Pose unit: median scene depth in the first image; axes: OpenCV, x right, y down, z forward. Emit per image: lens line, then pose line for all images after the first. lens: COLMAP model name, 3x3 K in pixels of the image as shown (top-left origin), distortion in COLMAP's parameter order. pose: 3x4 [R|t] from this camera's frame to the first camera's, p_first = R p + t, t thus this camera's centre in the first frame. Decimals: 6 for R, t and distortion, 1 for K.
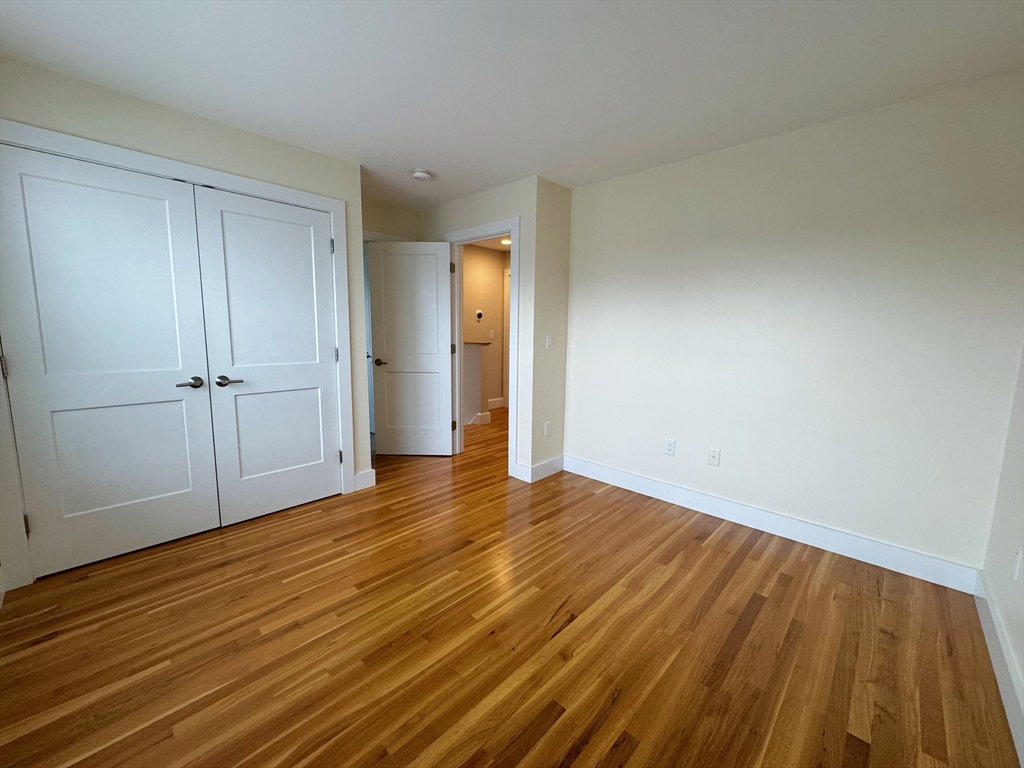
lens RADIAL K [[407.5, 0, 513.1], [0, 407.5, 381.3], [0, 0, 1]] dist [-0.002939, -0.000180]
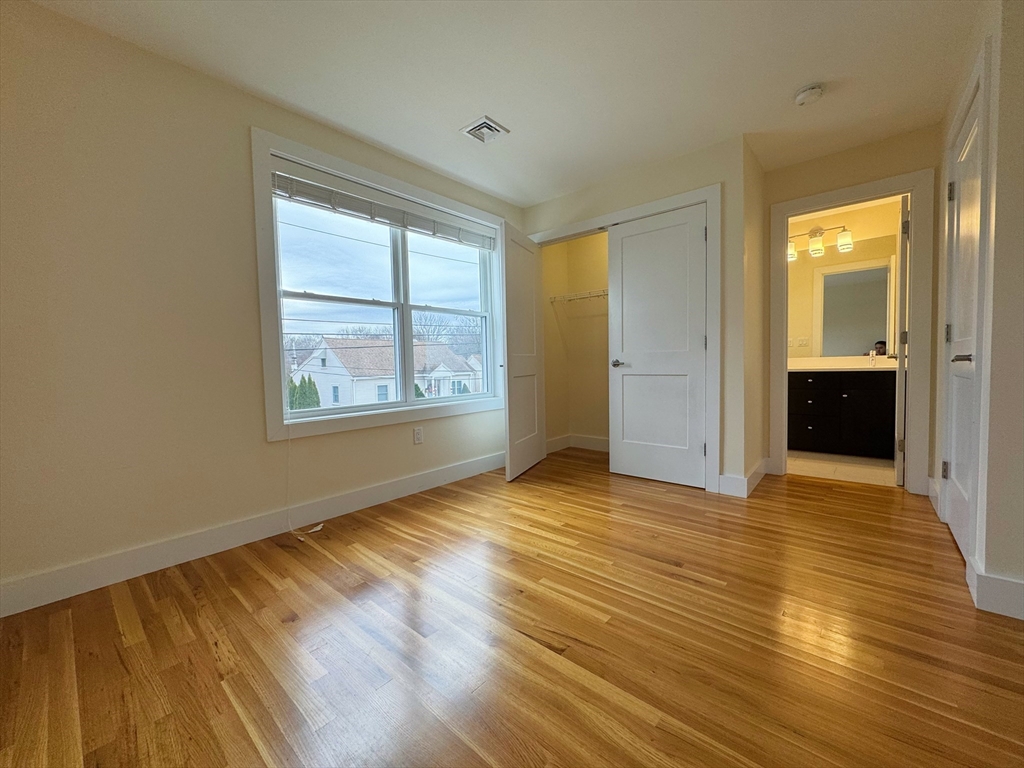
lens RADIAL K [[407.5, 0, 513.1], [0, 407.5, 381.3], [0, 0, 1]] dist [-0.002939, -0.000180]
pose [[0.043332, 0.030332, -0.998600, 0.667417], [-0.106128, 0.994023, 0.025588, 0.064573], [0.993408, 0.104871, 0.046292, 0.642001]]
